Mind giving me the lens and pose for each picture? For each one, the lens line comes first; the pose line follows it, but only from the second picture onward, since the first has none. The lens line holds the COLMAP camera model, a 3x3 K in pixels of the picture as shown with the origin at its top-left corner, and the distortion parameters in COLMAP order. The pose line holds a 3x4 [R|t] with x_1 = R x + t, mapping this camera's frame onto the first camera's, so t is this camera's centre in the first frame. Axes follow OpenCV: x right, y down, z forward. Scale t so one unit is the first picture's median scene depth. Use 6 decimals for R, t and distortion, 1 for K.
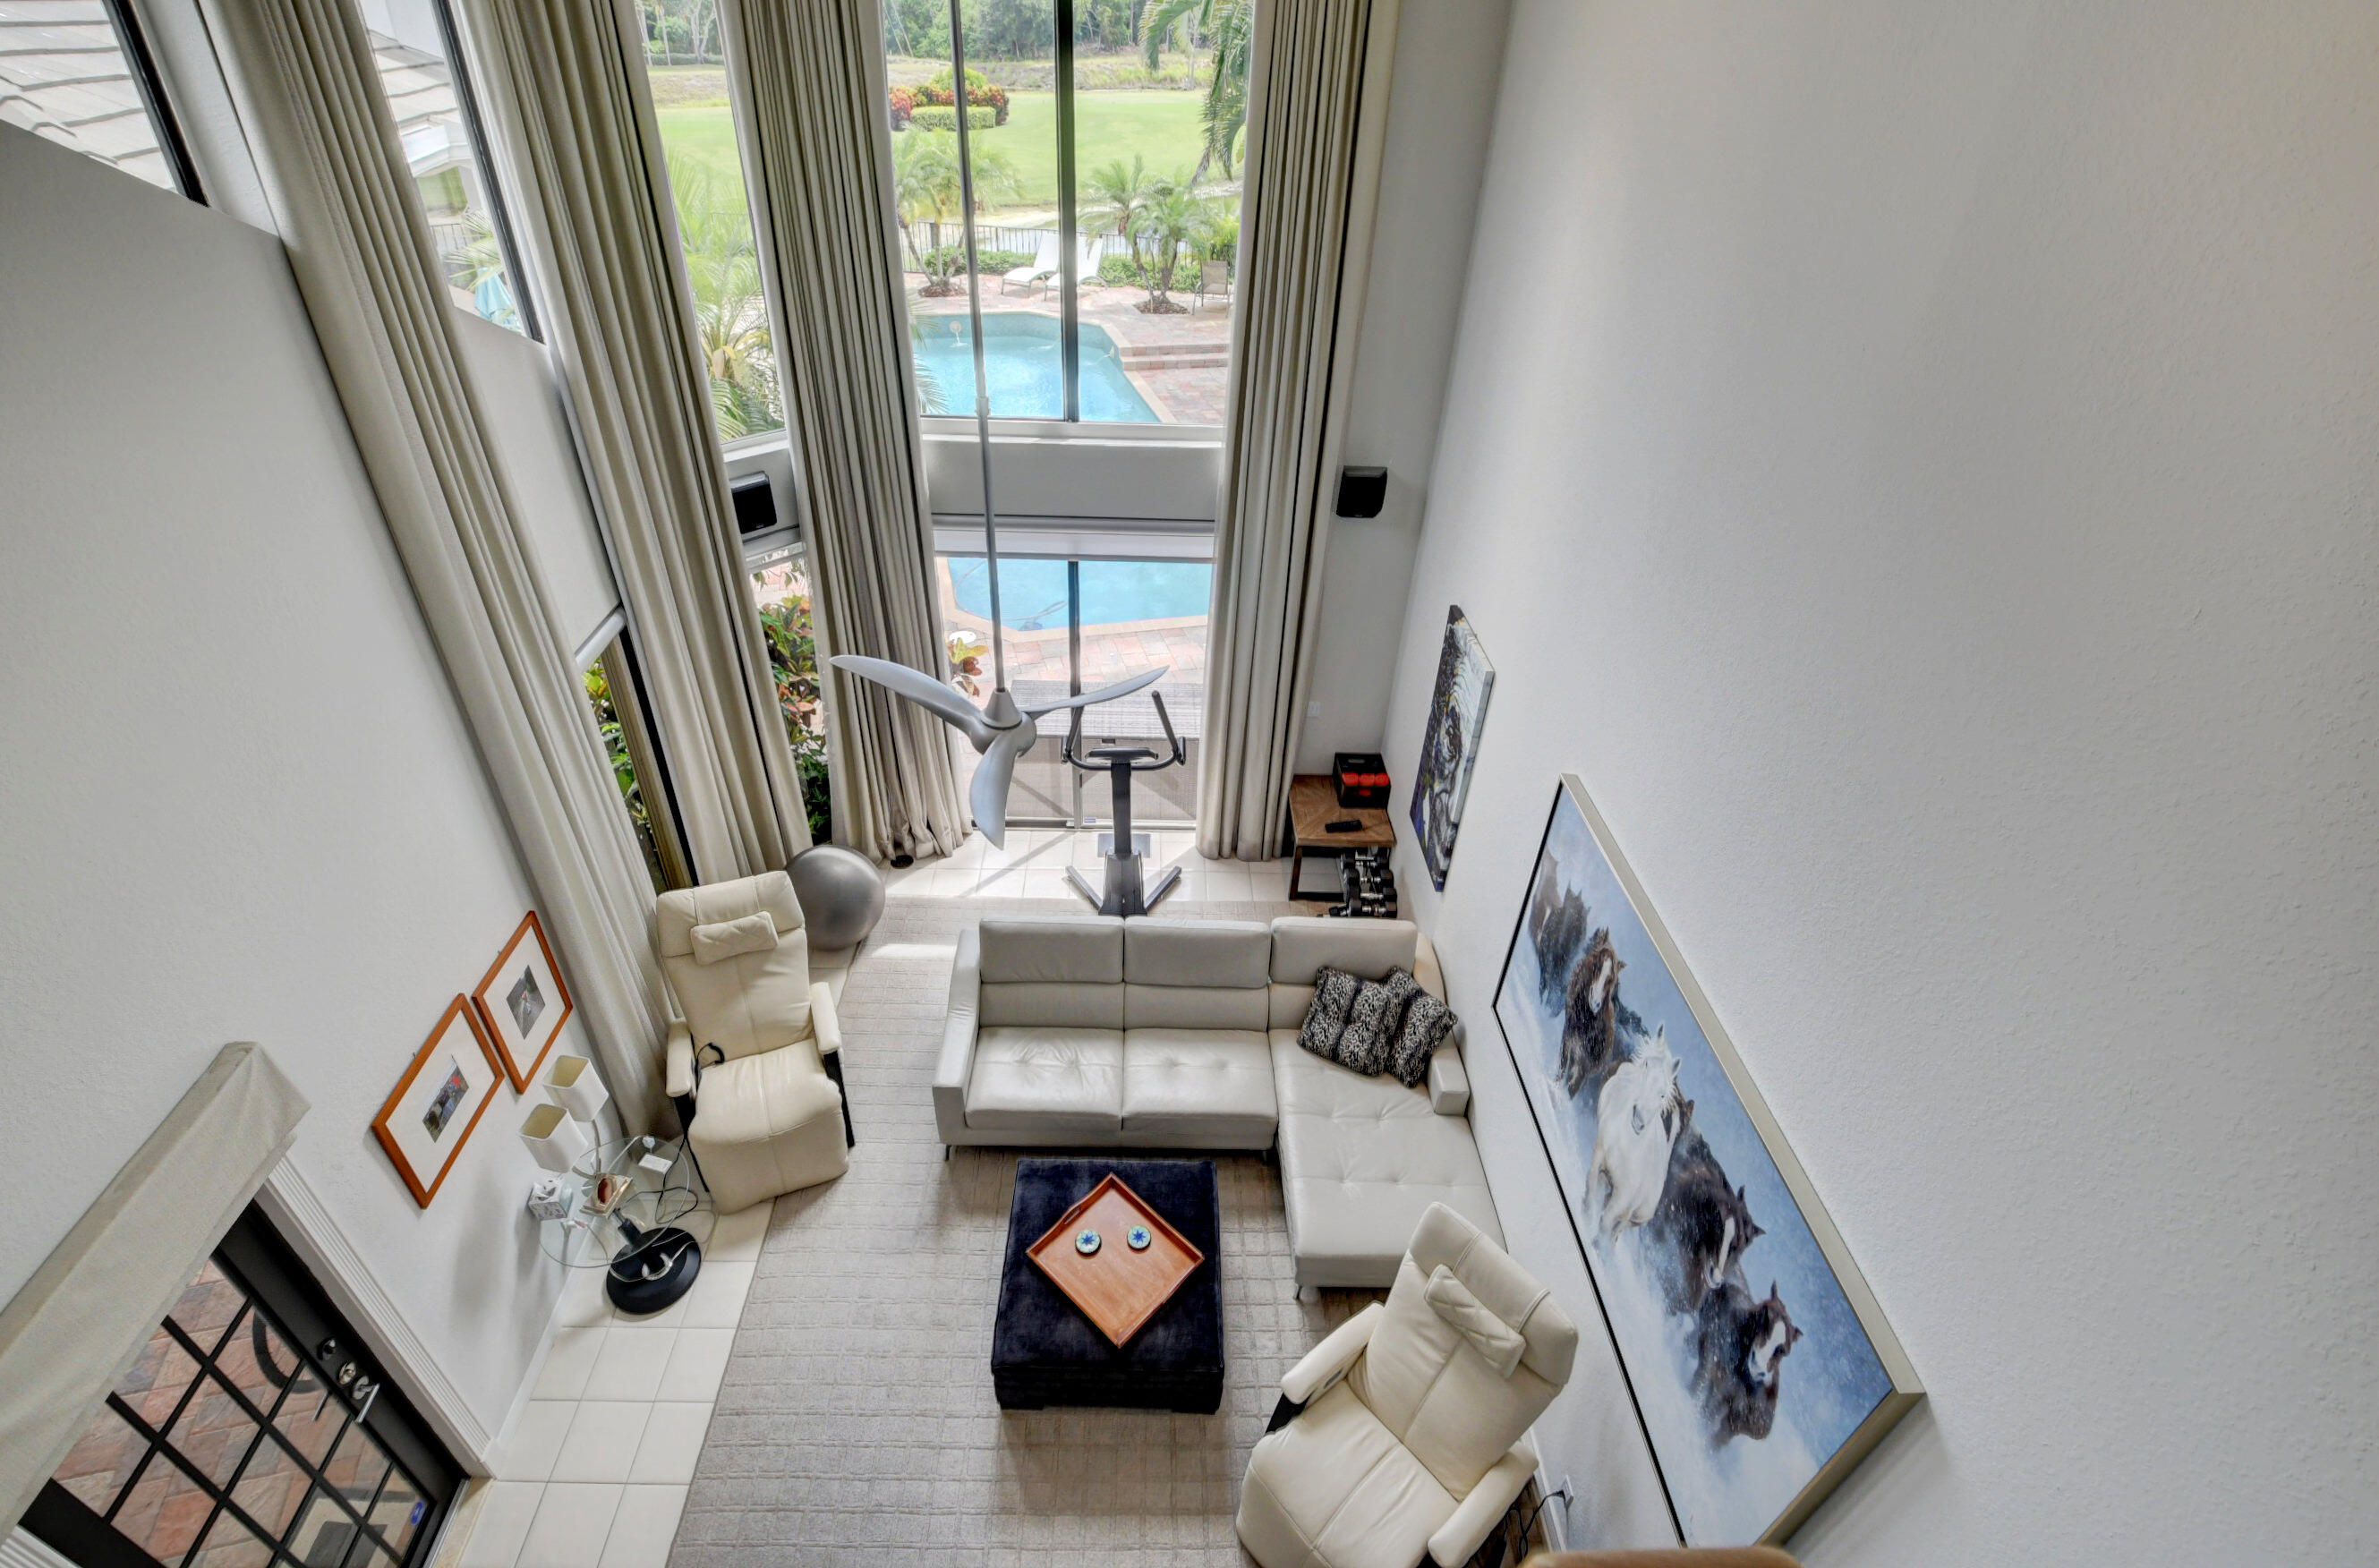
lens RADIAL K [[1041.6, 0, 1128.1], [0, 1041.6, 780.7], [0, 0, 1]] dist [0.000969, 0.000038]
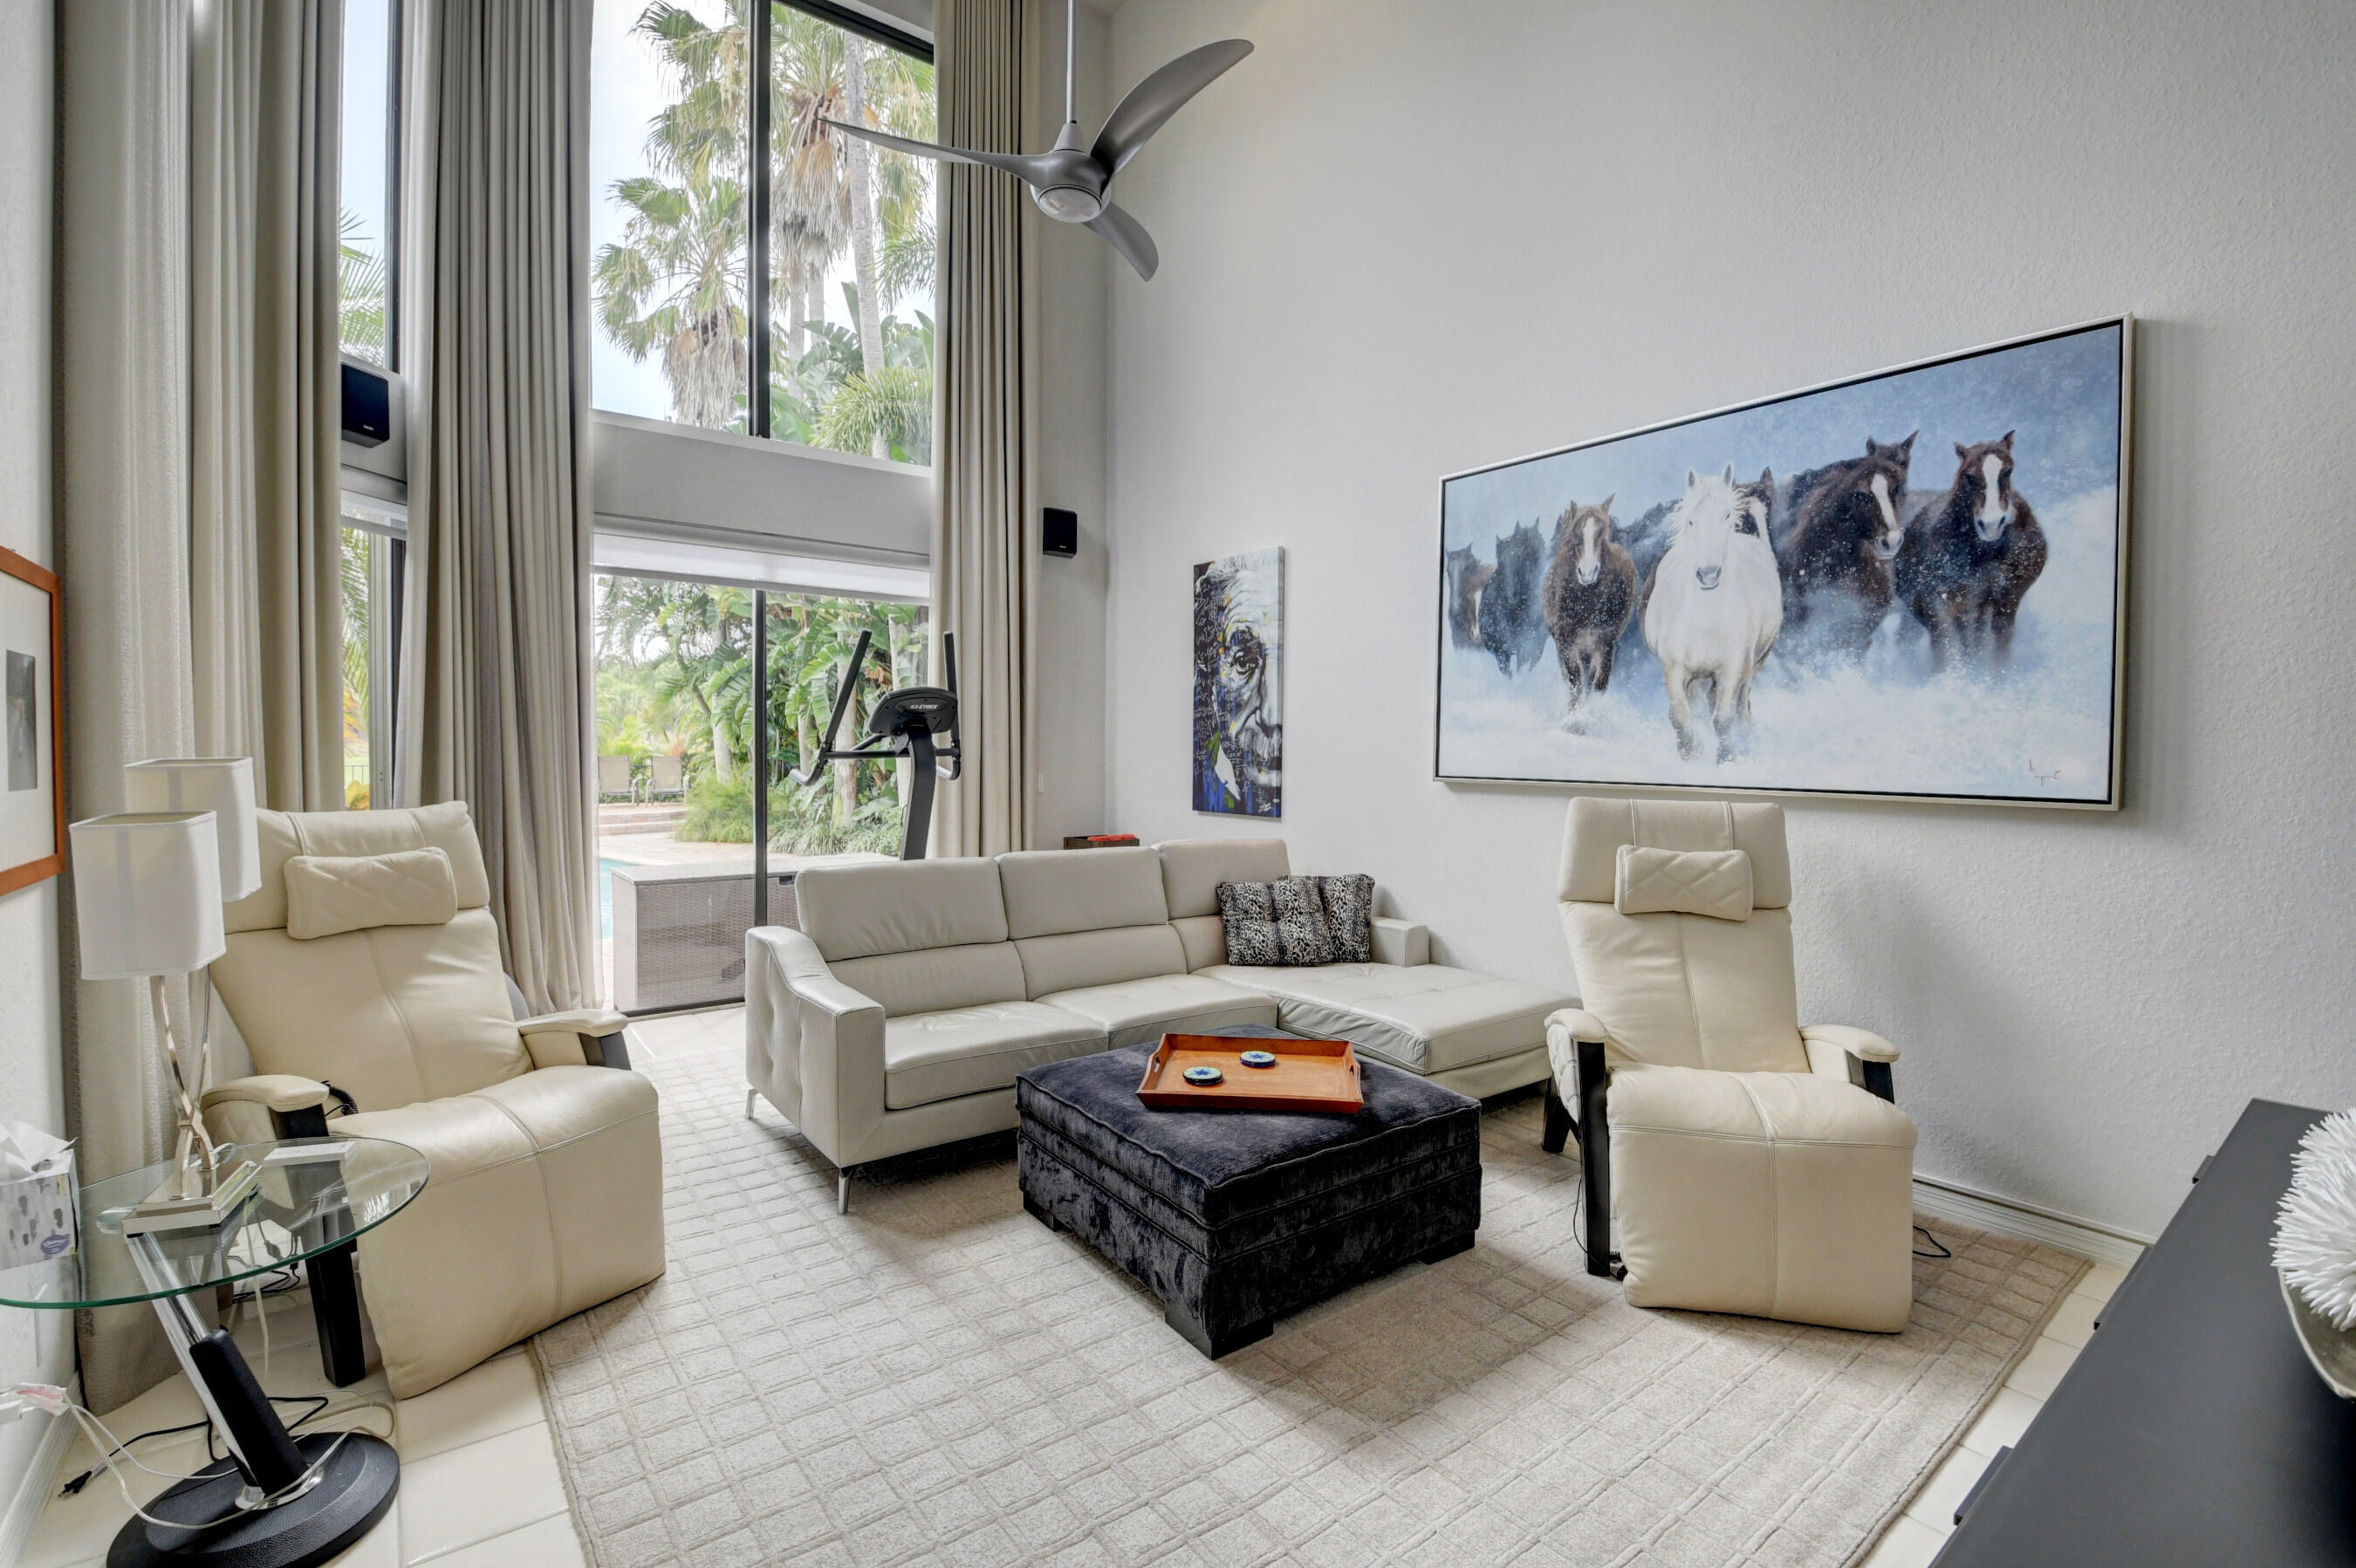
lens RADIAL K [[1028.0, 0, 1167.9], [0, 1028.0, 775.6], [0, 0, 1]] dist [-0.001531, -0.017502]
pose [[0.808164, -0.038483, 0.587698, -0.370006], [0.342301, 0.842713, -0.415529, 0.481065], [-0.479271, 0.536986, 0.694223, 0.425300]]
